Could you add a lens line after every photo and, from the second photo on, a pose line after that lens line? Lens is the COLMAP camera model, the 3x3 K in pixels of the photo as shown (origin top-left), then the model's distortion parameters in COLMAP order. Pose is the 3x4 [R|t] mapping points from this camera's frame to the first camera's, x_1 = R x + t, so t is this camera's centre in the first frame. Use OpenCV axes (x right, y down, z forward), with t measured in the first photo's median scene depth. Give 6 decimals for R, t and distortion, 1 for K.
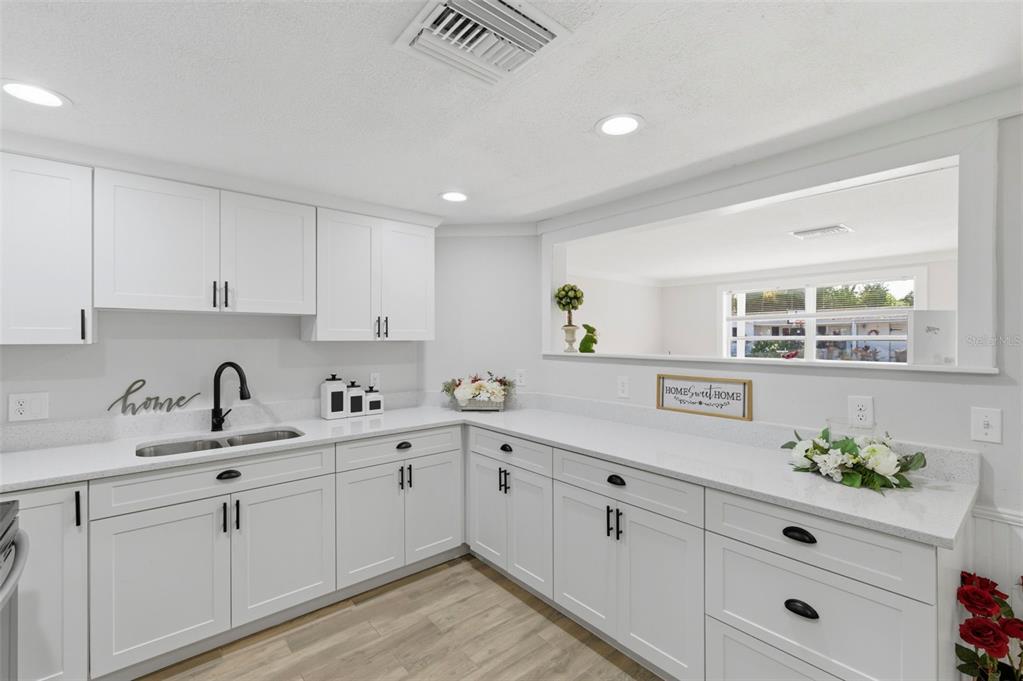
lens RADIAL K [[446.9, 0, 513.2], [0, 446.9, 339.6], [0, 0, 1]] dist [0.001304, -0.000193]
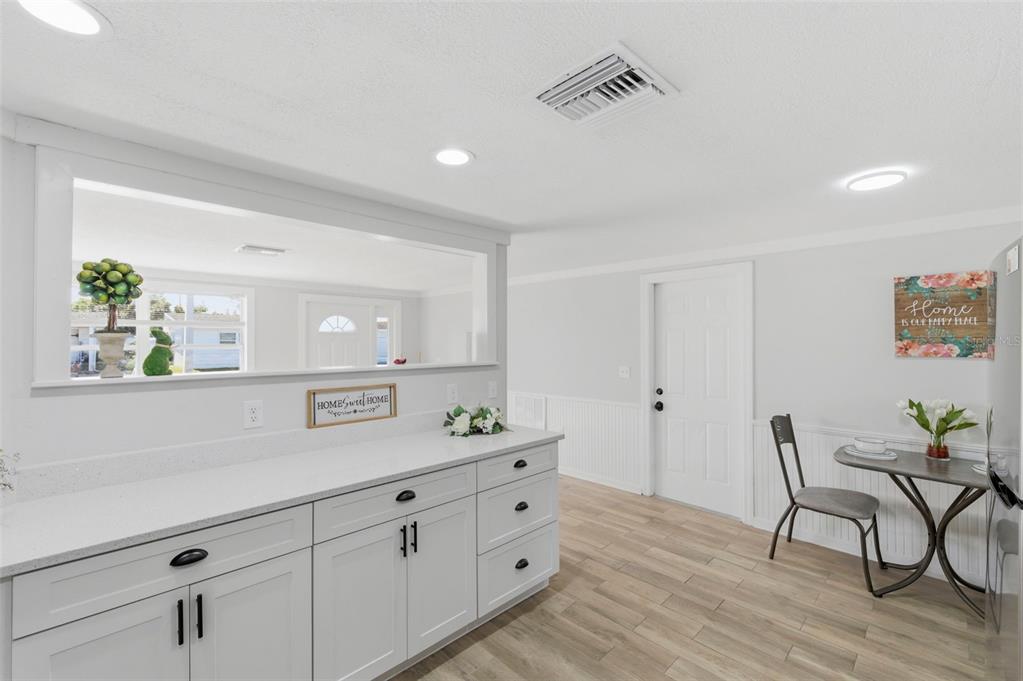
lens RADIAL K [[435.7, 0, 528.6], [0, 435.7, 333.3], [0, 0, 1]] dist [-0.000082, 0.000119]
pose [[-0.089737, 0.021092, 0.995742, -0.608374], [0.007030, 0.999764, -0.020544, -0.016258], [-0.995941, 0.005157, -0.089864, 0.657925]]
